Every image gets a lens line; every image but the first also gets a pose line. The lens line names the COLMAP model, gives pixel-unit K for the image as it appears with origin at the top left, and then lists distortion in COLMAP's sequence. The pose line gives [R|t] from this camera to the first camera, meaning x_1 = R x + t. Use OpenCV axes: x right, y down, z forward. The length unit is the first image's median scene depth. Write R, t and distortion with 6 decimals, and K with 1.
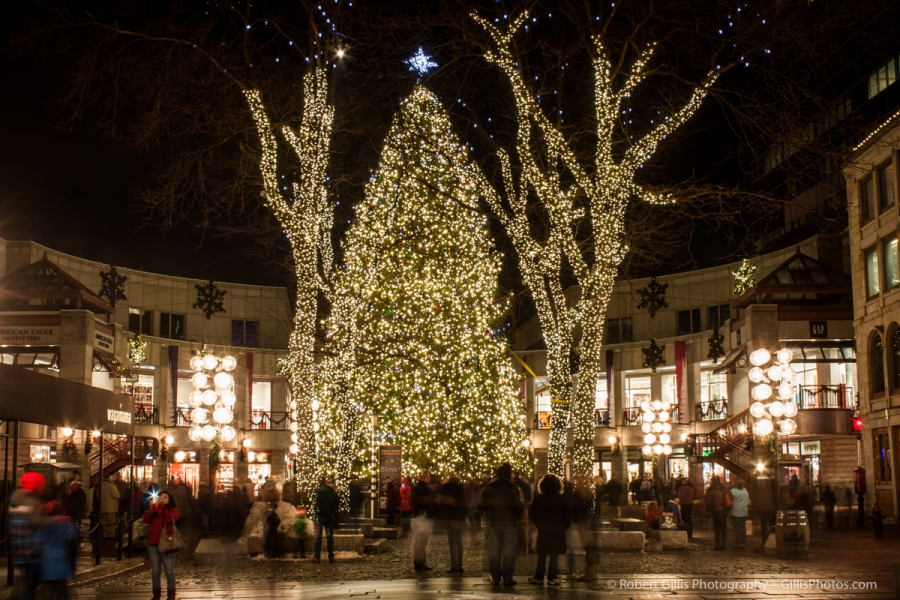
lens RADIAL K [[1309.9, 0, 450.0], [0, 1309.9, 300.0], [0, 0, 1]] dist [-0.012867, -0.011626]
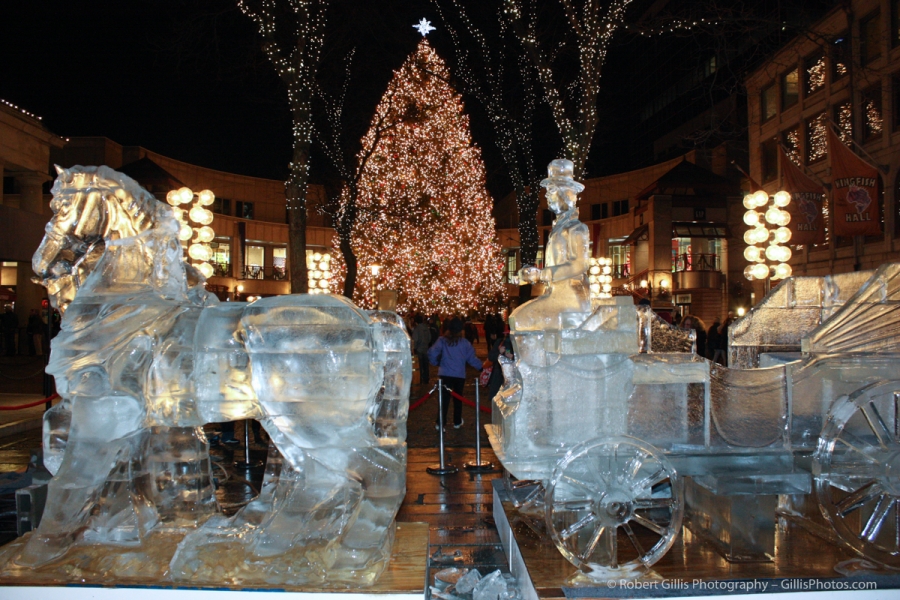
lens RADIAL K [[775.6, 0, 450.0], [0, 775.6, 300.0], [0, 0, 1]] dist [-0.085026, 0.016127]
pose [[0.999766, 0.011283, 0.018479, 0.000420], [-0.013318, 0.993389, 0.114022, 0.021341], [-0.017070, -0.114241, 0.993306, 0.161461]]
